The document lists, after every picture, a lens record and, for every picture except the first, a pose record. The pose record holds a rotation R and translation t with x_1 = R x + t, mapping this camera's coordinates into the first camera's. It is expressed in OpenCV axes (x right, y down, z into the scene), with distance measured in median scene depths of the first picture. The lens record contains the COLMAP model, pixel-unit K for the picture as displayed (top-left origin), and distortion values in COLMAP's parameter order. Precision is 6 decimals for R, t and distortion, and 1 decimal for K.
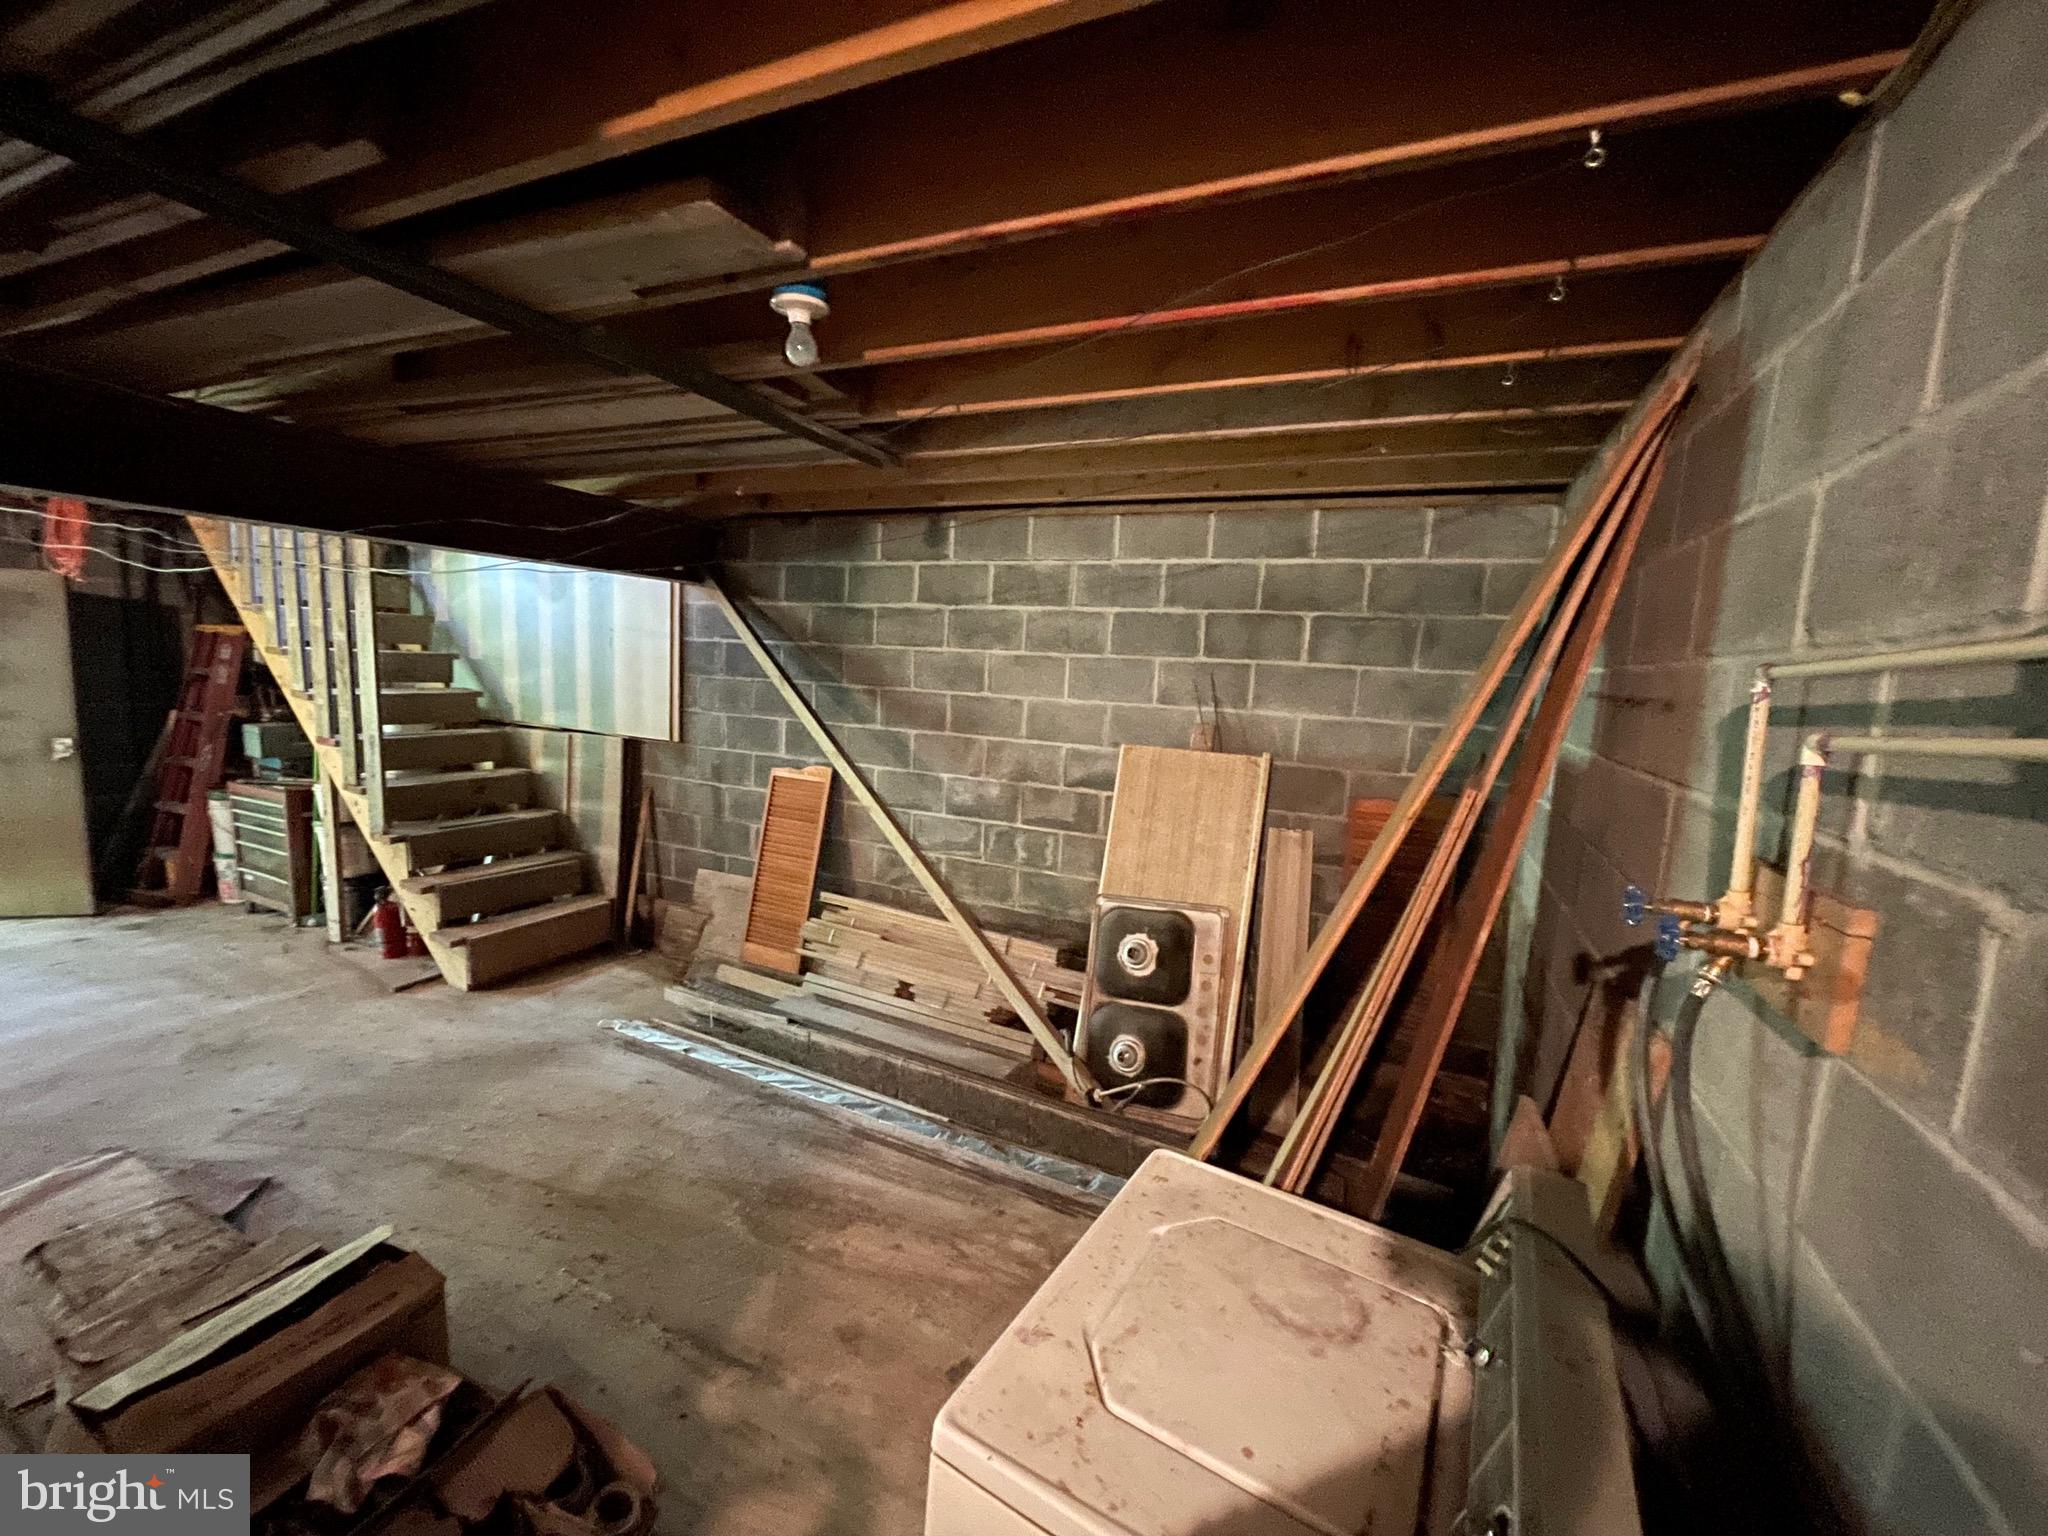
lens RADIAL K [[827.5, 0, 1025.1], [0, 827.5, 769.1], [0, 0, 1]] dist [-0.001794, -0.000483]
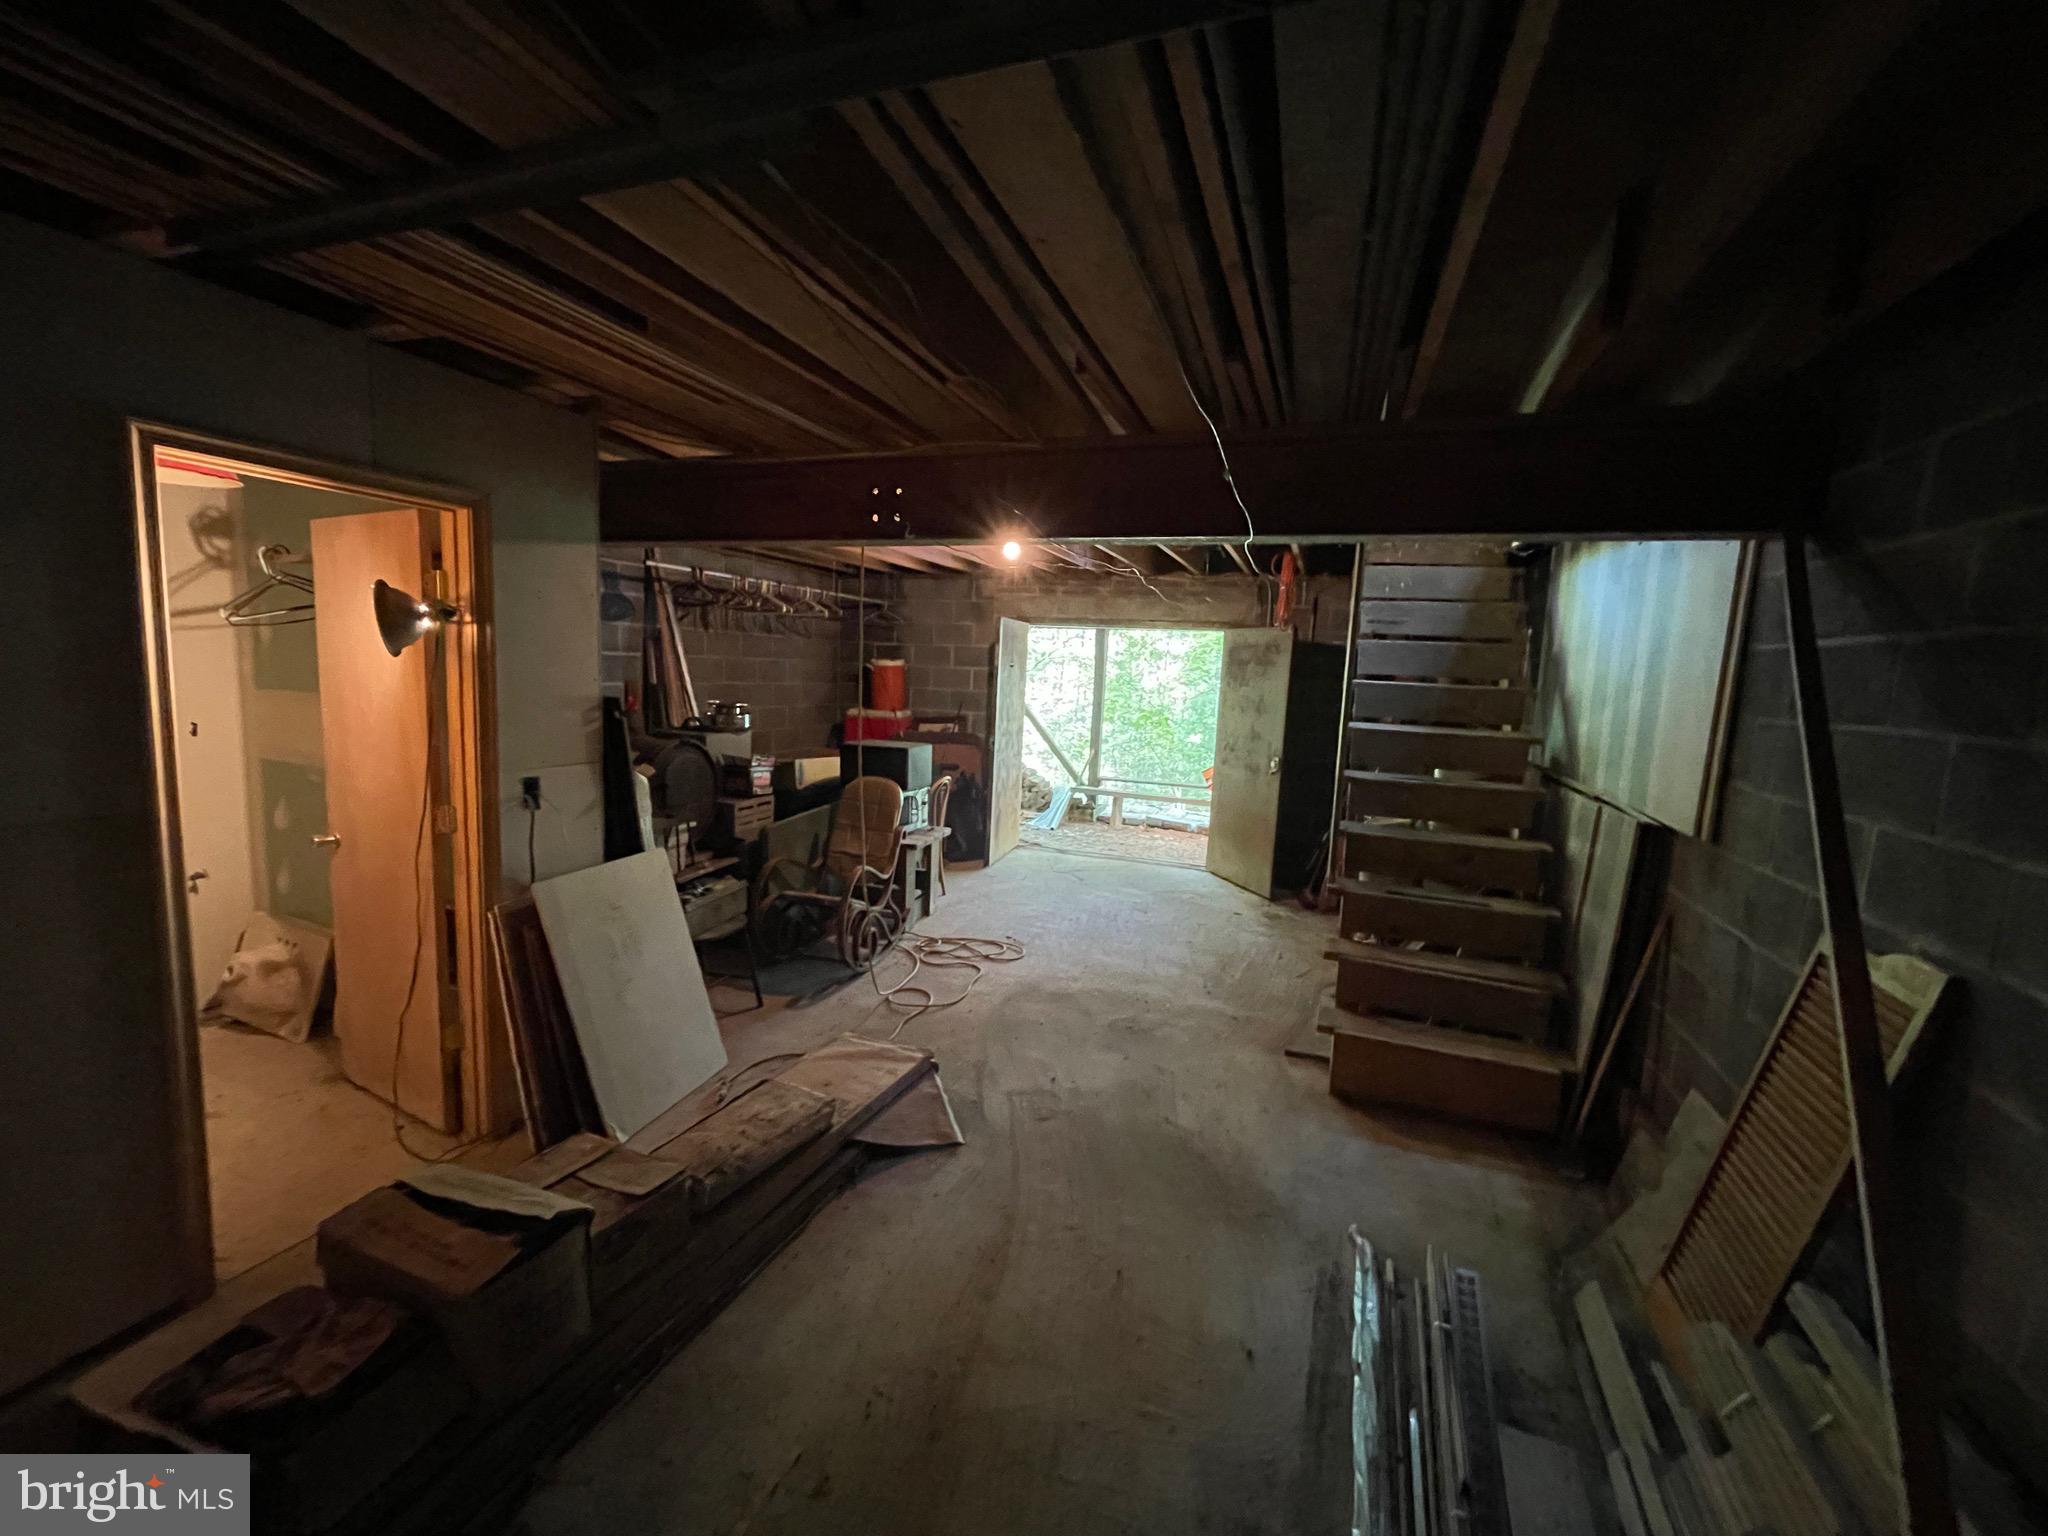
lens RADIAL K [[827.5, 0, 1025.1], [0, 827.5, 769.1], [0, 0, 1]] dist [-0.001794, -0.000483]
pose [[0.082601, 0.081991, -0.993204, 0.080128], [-0.170241, 0.983122, 0.067001, -0.046121], [0.981934, 0.163550, 0.095165, 0.586553]]
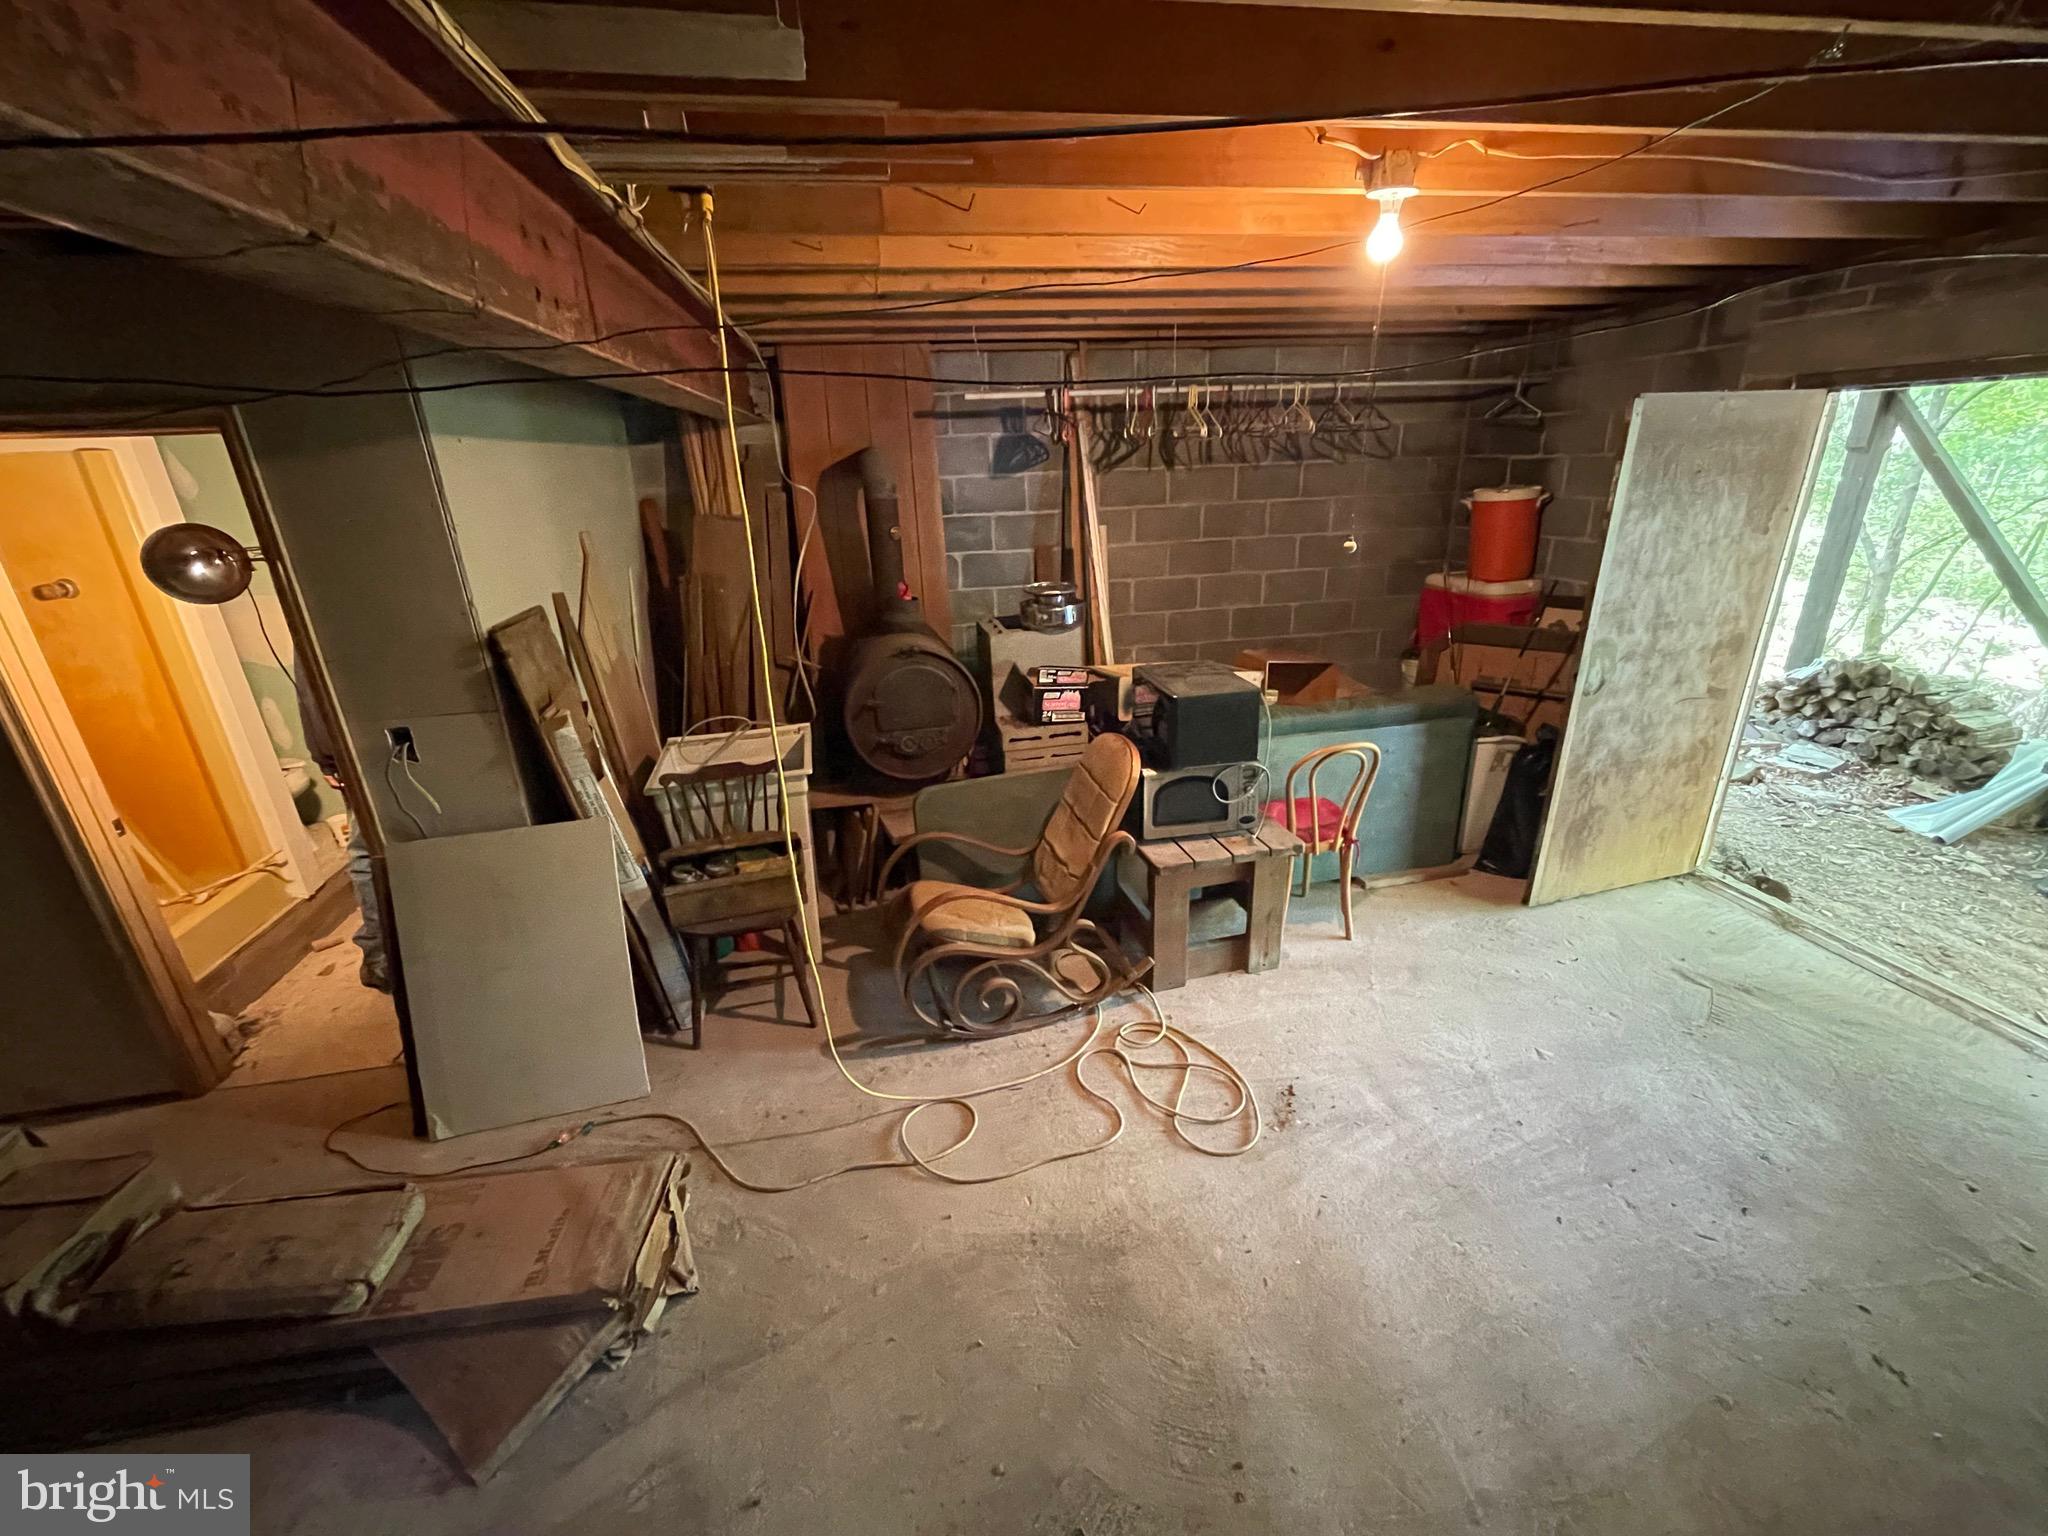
lens RADIAL K [[827.5, 0, 1025.1], [0, 827.5, 769.1], [0, 0, 1]] dist [-0.001794, -0.000483]
pose [[-0.813933, 0.188380, -0.549569, -0.659072], [-0.075384, 0.903726, 0.421423, -0.185204], [0.576047, 0.384438, -0.721371, 0.964137]]
